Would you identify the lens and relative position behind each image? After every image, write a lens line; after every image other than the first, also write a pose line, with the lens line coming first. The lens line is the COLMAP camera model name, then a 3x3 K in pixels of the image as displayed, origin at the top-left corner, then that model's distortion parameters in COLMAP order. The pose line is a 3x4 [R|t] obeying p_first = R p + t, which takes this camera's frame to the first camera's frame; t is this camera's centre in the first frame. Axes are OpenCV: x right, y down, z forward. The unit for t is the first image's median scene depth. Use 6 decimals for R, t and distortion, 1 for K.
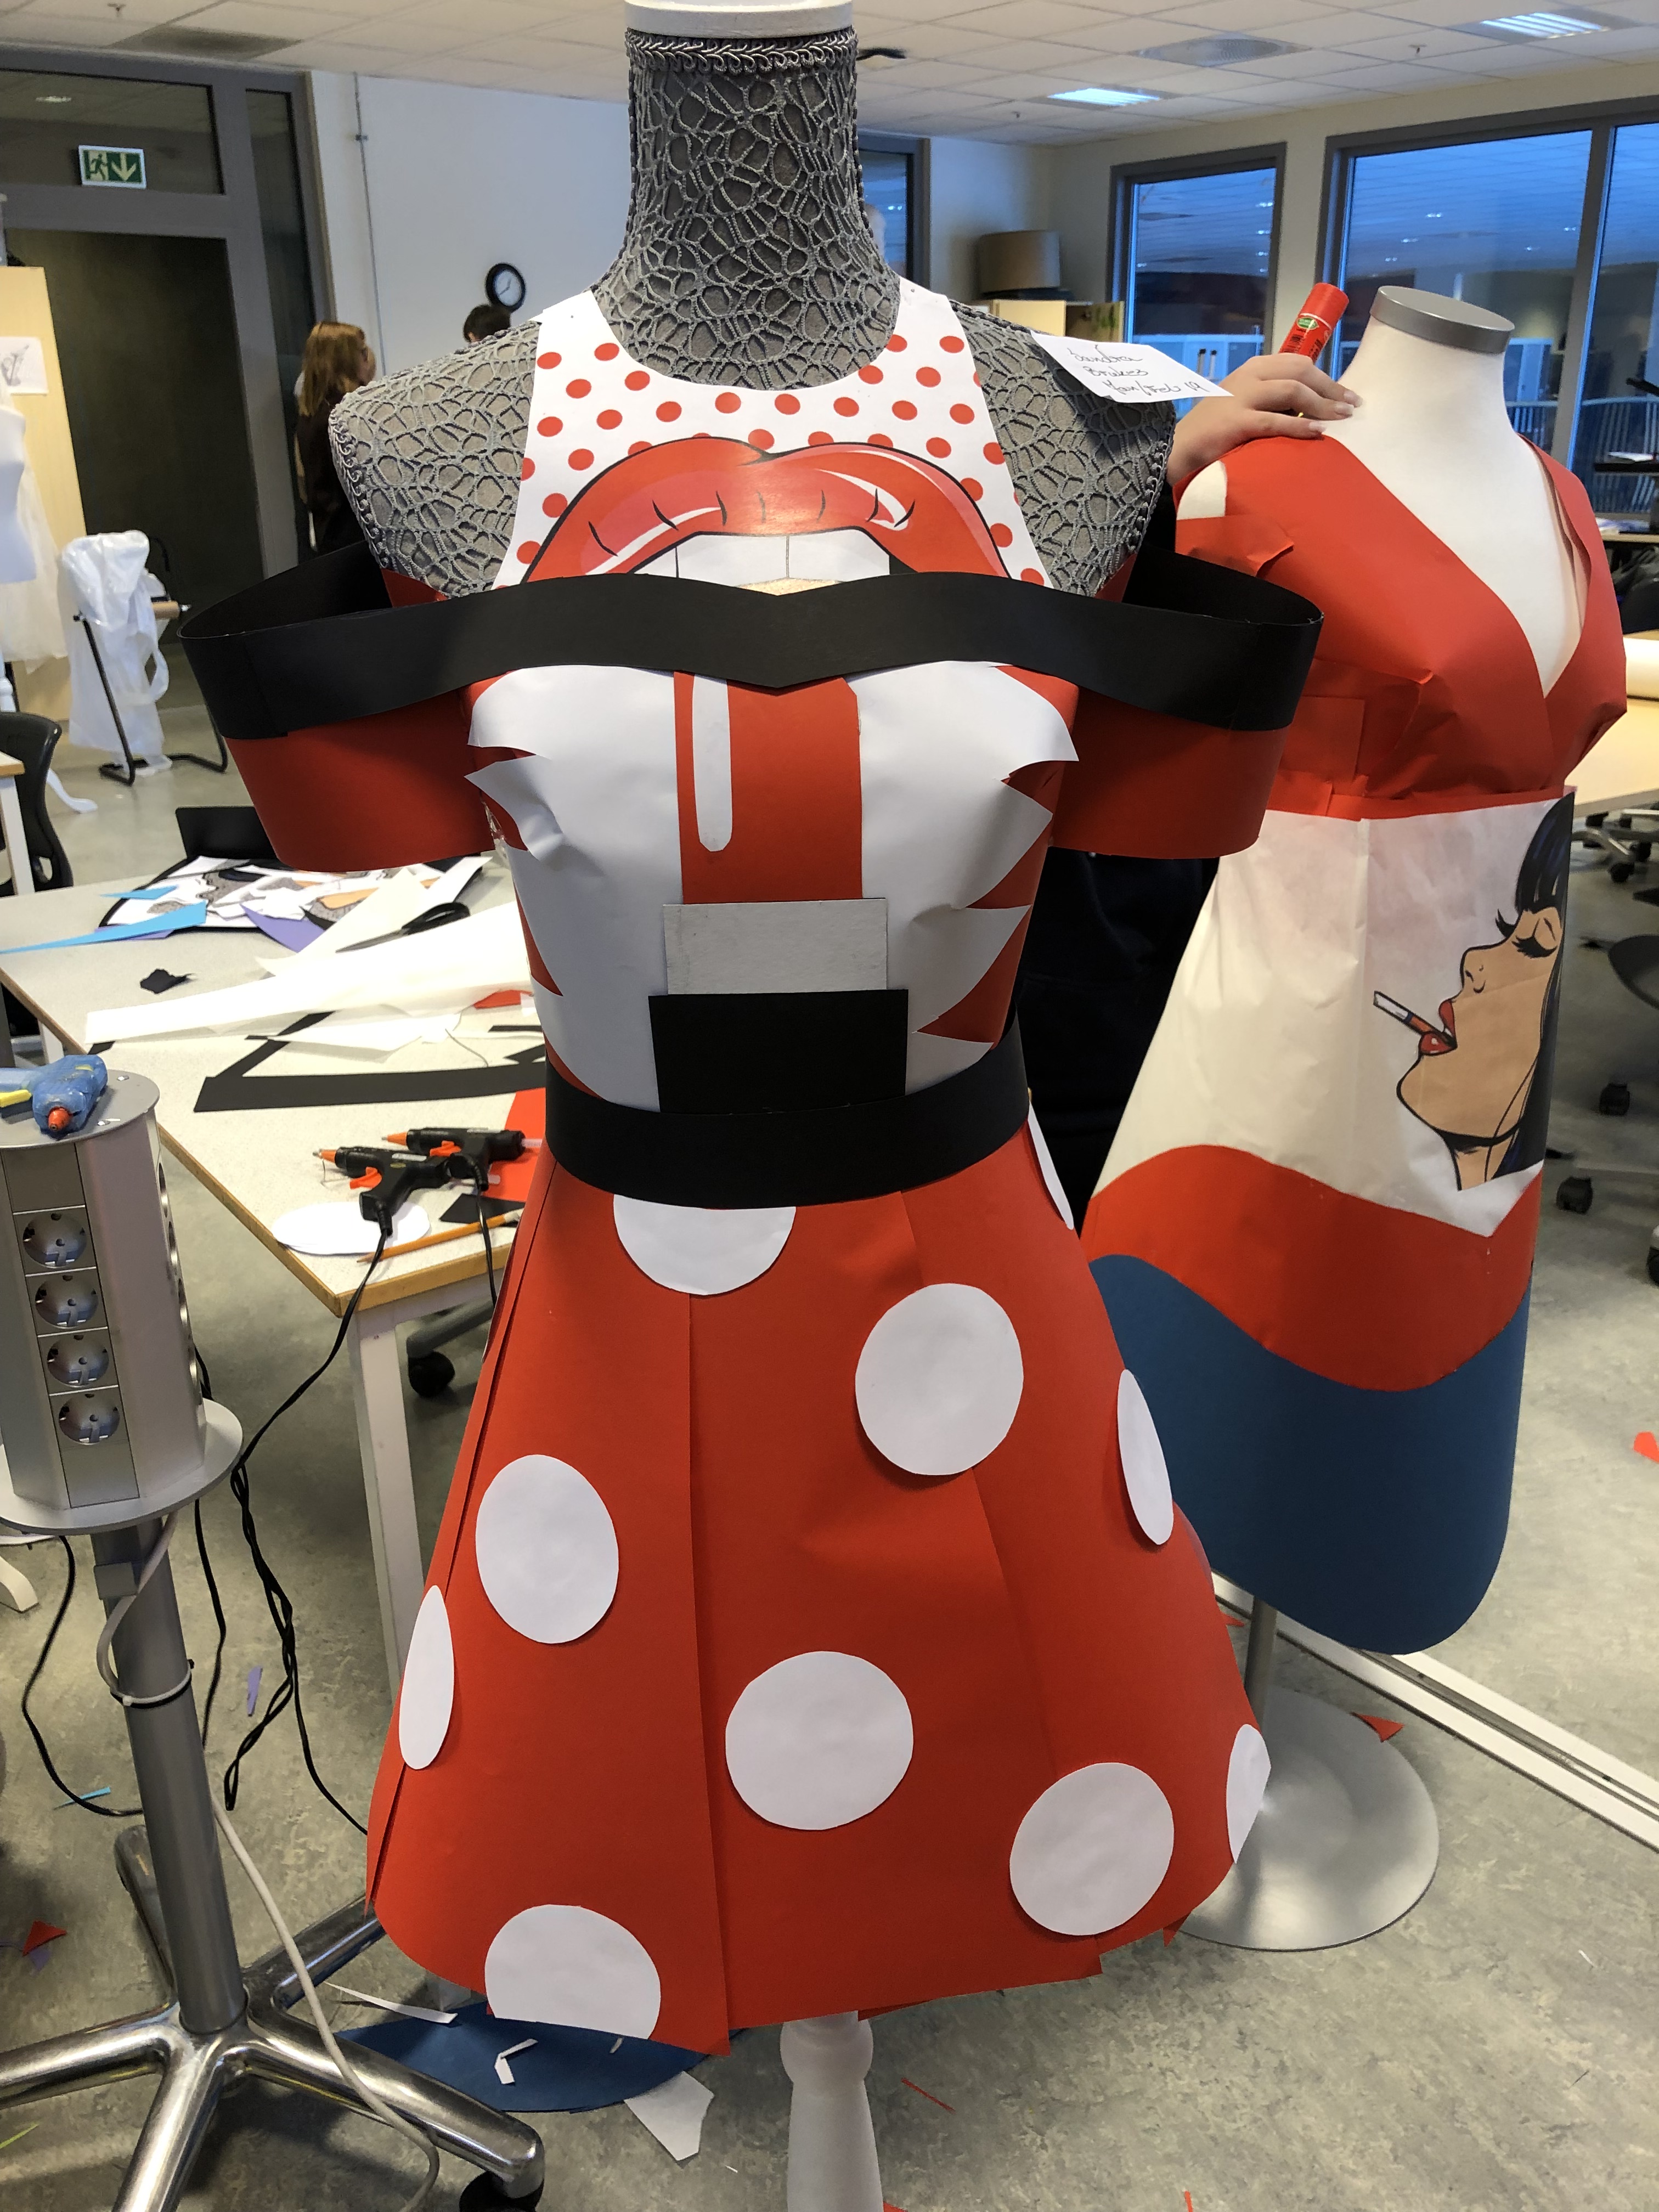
lens RADIAL K [[1819.4, 0, 831.6], [0, 1819.4, 1097.2], [0, 0, 1]] dist [0.052075, -0.077205]
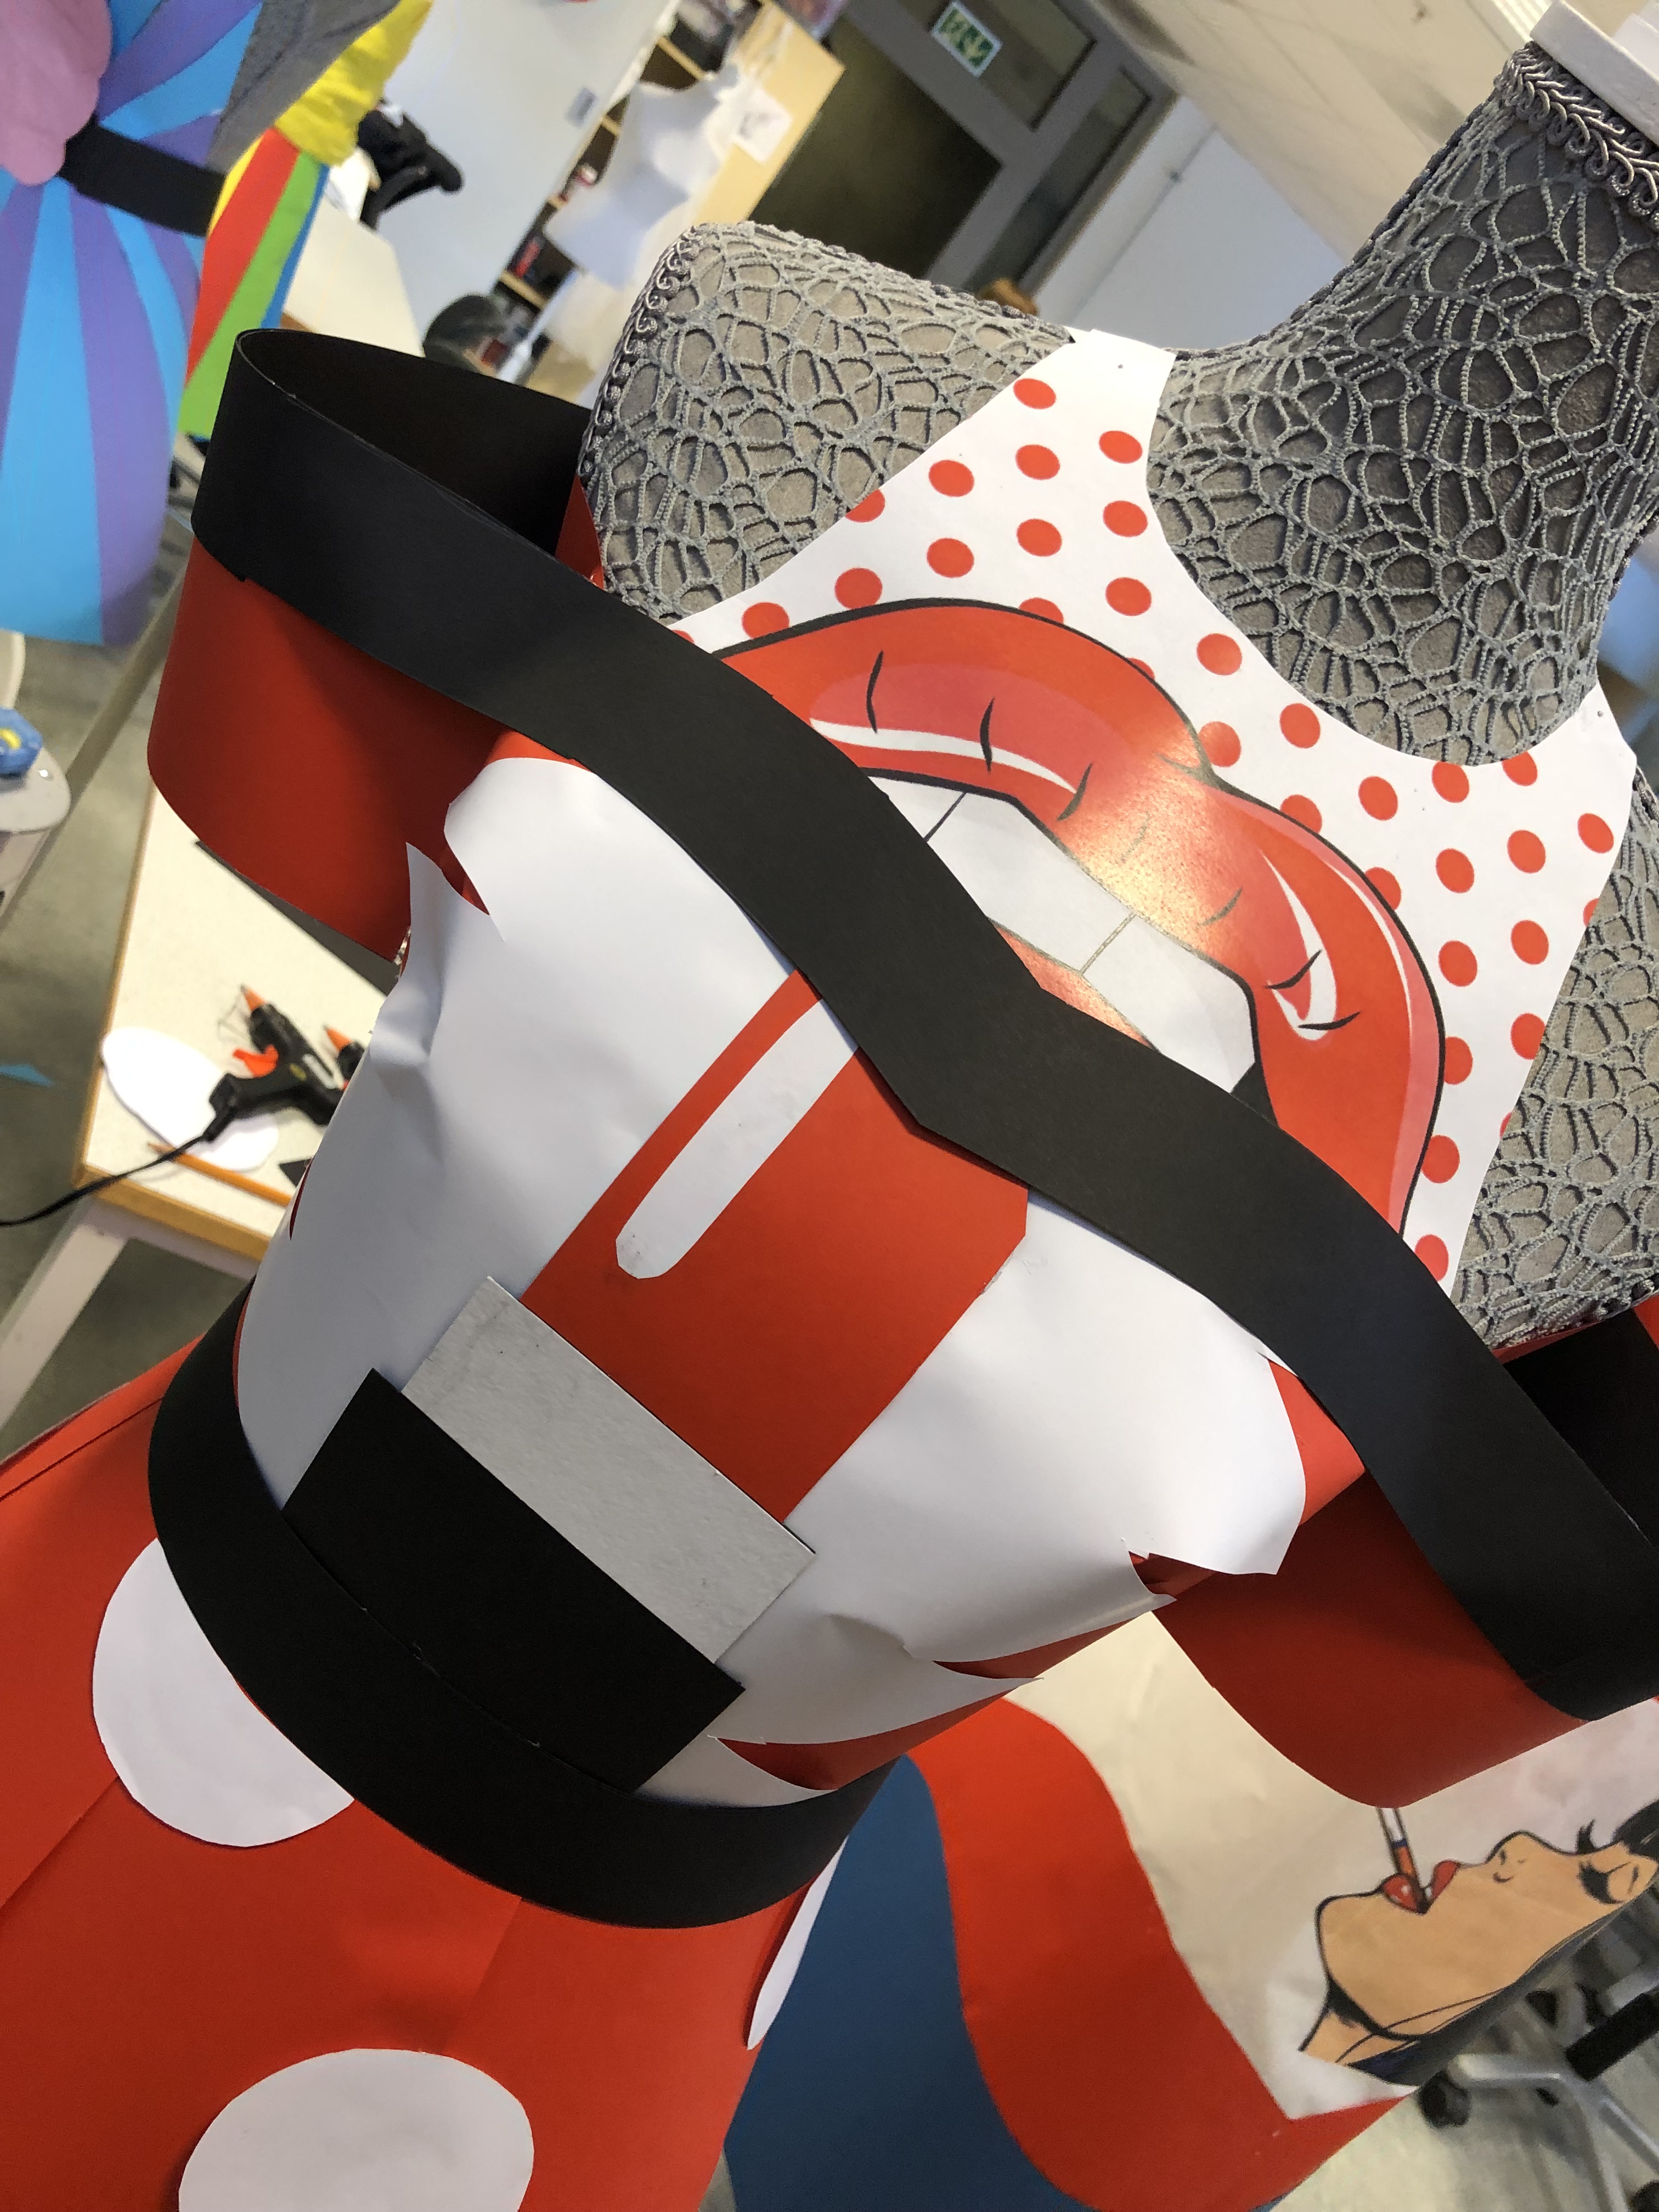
lens RADIAL K [[1819.4, 0, 832.0], [0, 1819.4, 1099.8], [0, 0, 1]] dist [0.052075, -0.077205]
pose [[0.743646, 0.665712, -0.061789, -0.019565], [-0.667626, 0.744333, -0.015624, -0.187999], [0.035591, 0.052871, 0.997967, 0.441770]]
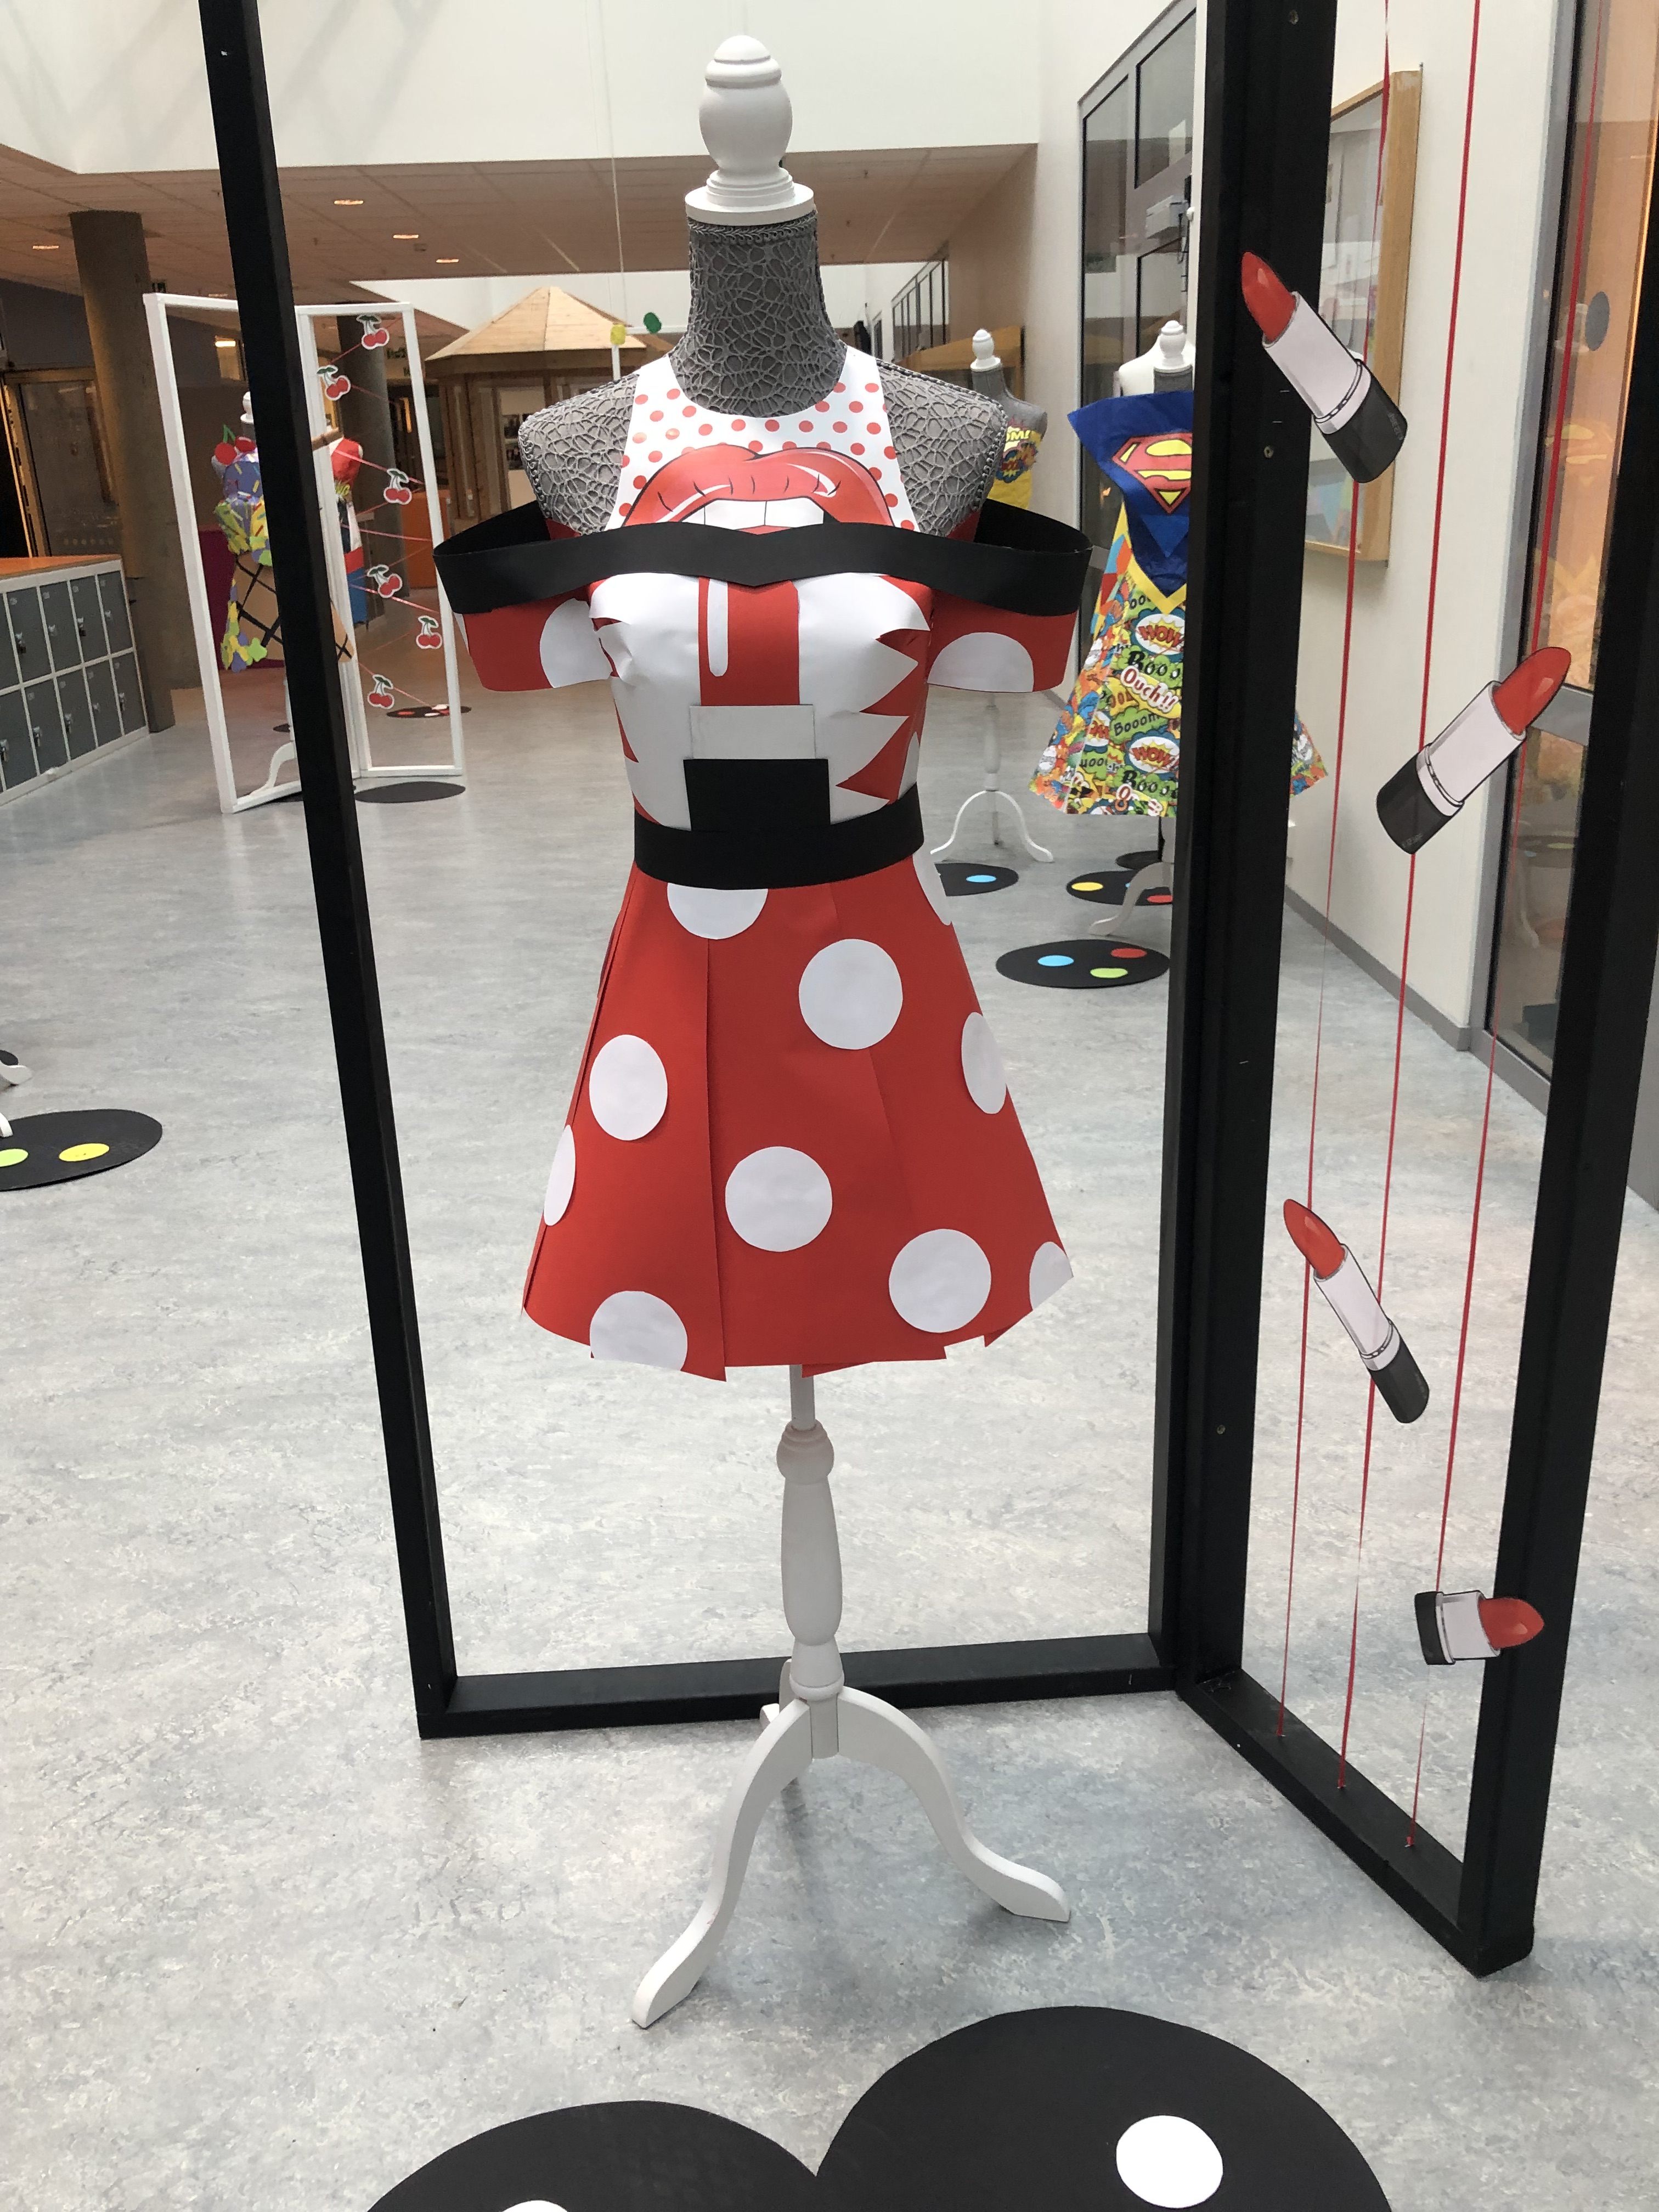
lens RADIAL K [[1819.4, 0, 834.0], [0, 1819.4, 1118.5], [0, 0, 1]] dist [0.052075, -0.077205]
pose [[0.995031, 0.034900, -0.093251, 0.218323], [-0.030873, 0.998542, 0.044278, 0.205167], [0.094660, -0.041179, 0.994658, -0.761739]]
